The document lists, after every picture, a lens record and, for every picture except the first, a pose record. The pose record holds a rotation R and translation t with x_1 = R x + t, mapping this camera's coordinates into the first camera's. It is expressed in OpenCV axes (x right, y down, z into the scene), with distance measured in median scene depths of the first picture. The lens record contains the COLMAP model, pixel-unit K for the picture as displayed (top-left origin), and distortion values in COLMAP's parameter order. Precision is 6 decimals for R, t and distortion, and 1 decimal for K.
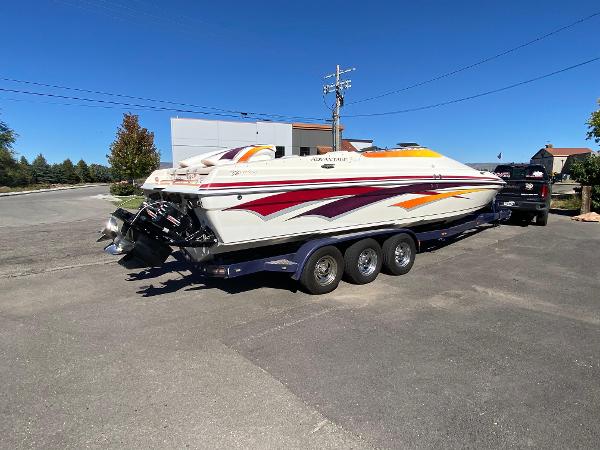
lens RADIAL K [[339.4, 0, 300.0], [0, 339.4, 225.0], [0, 0, 1]] dist [0.049339, -0.037792]
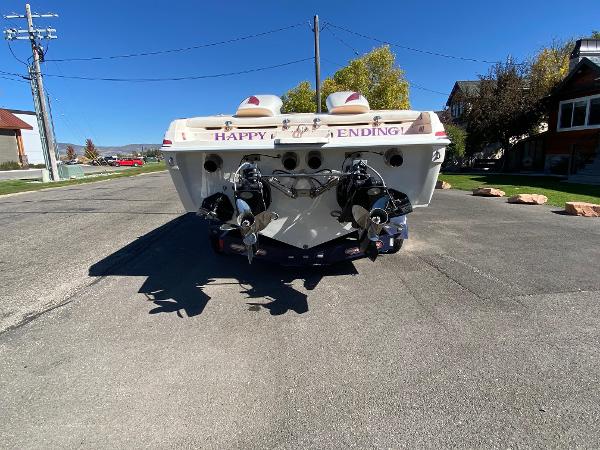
lens RADIAL K [[339.4, 0, 300.0], [0, 339.4, 225.0], [0, 0, 1]] dist [0.049339, -0.037792]
pose [[0.647810, -0.175875, 0.741222, -0.846490], [0.136095, 0.984051, 0.114550, -0.028109], [-0.749546, 0.026670, 0.661414, 0.529009]]
